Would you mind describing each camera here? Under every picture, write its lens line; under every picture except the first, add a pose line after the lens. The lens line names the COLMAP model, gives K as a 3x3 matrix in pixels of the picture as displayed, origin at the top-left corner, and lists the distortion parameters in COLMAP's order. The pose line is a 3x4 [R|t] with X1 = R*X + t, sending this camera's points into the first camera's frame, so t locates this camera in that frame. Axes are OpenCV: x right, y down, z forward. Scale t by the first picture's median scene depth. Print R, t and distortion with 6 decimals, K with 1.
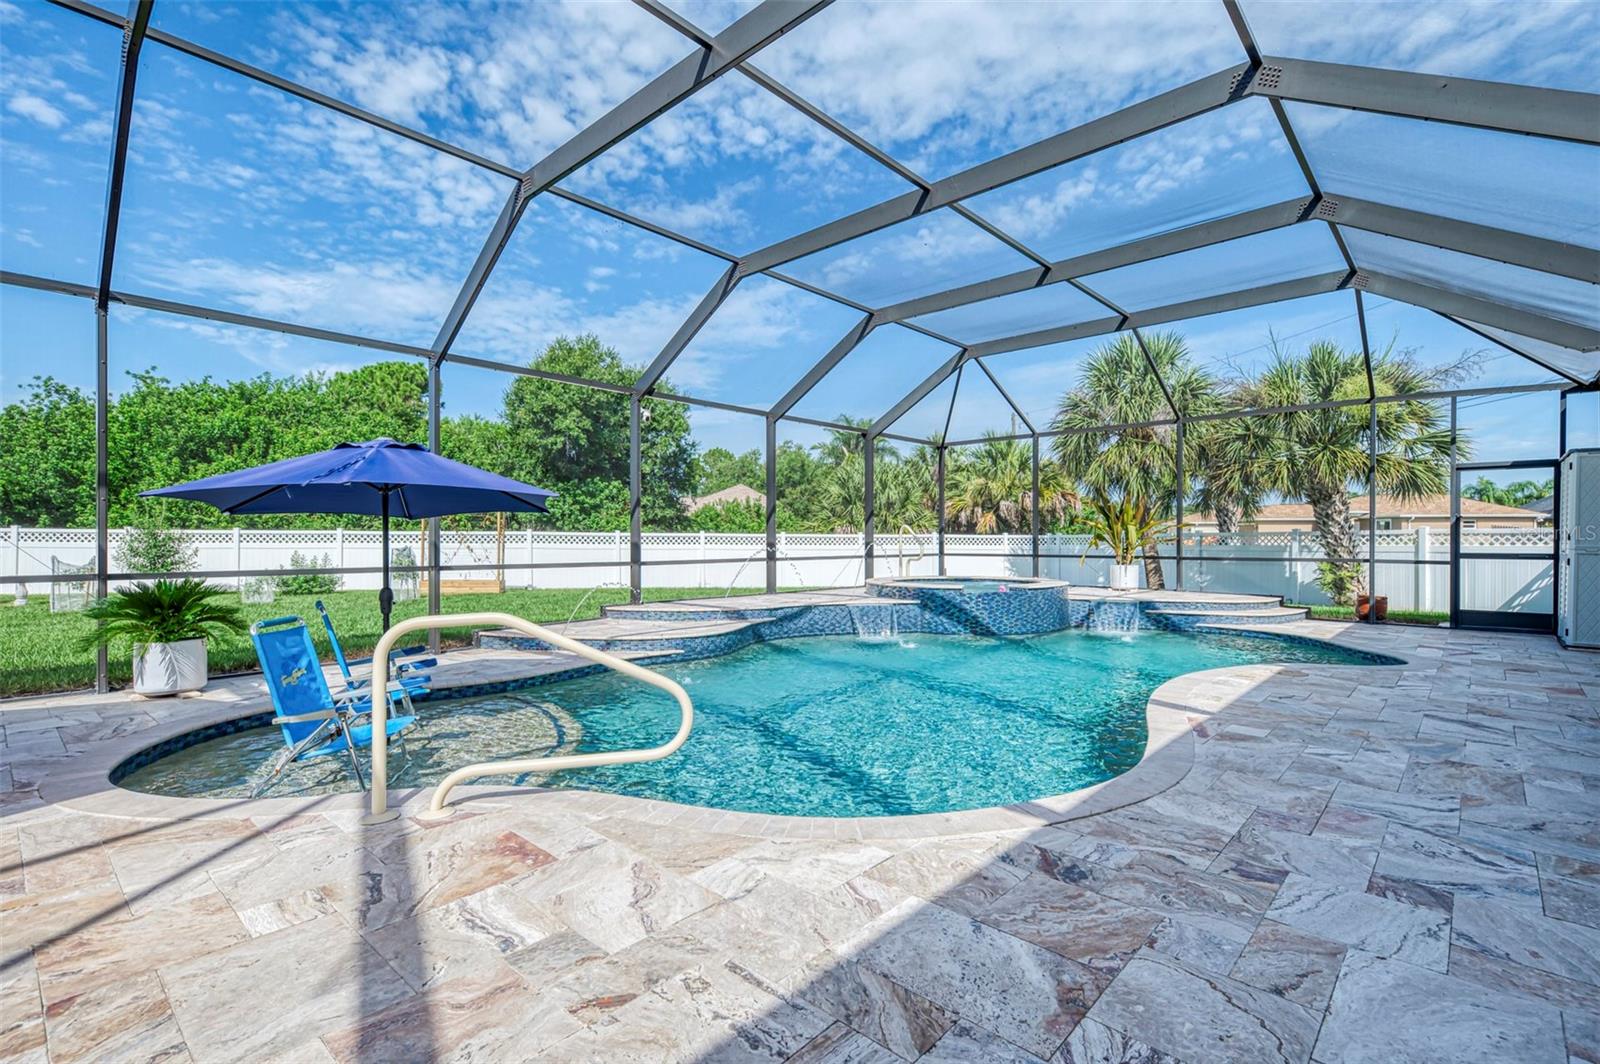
lens RADIAL K [[747.5, 0, 814.8], [0, 747.5, 535.2], [0, 0, 1]] dist [0.005991, 0.000042]
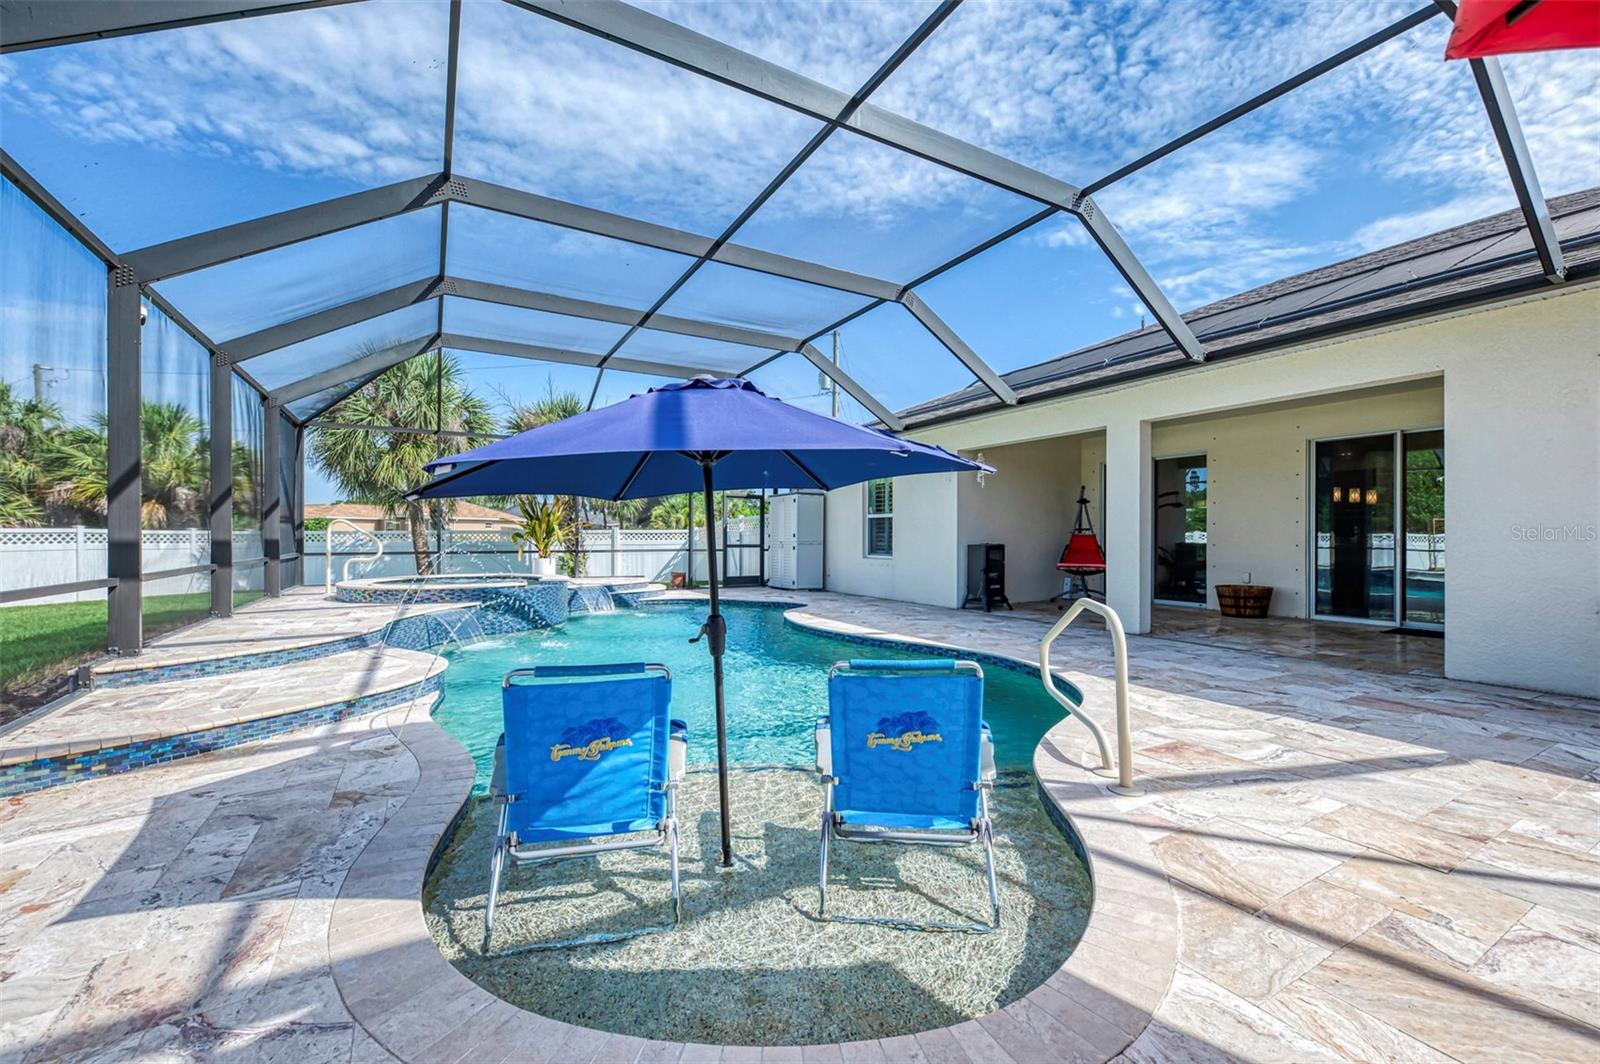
lens RADIAL K [[648.7, 0, 795.1], [0, 648.7, 534.3], [0, 0, 1]] dist [0.007383, -0.004930]
pose [[0.298956, 0.005074, 0.954253, -1.708498], [-0.007685, 0.999966, -0.002909, 0.006812], [-0.954236, -0.006464, 0.298985, 1.229104]]
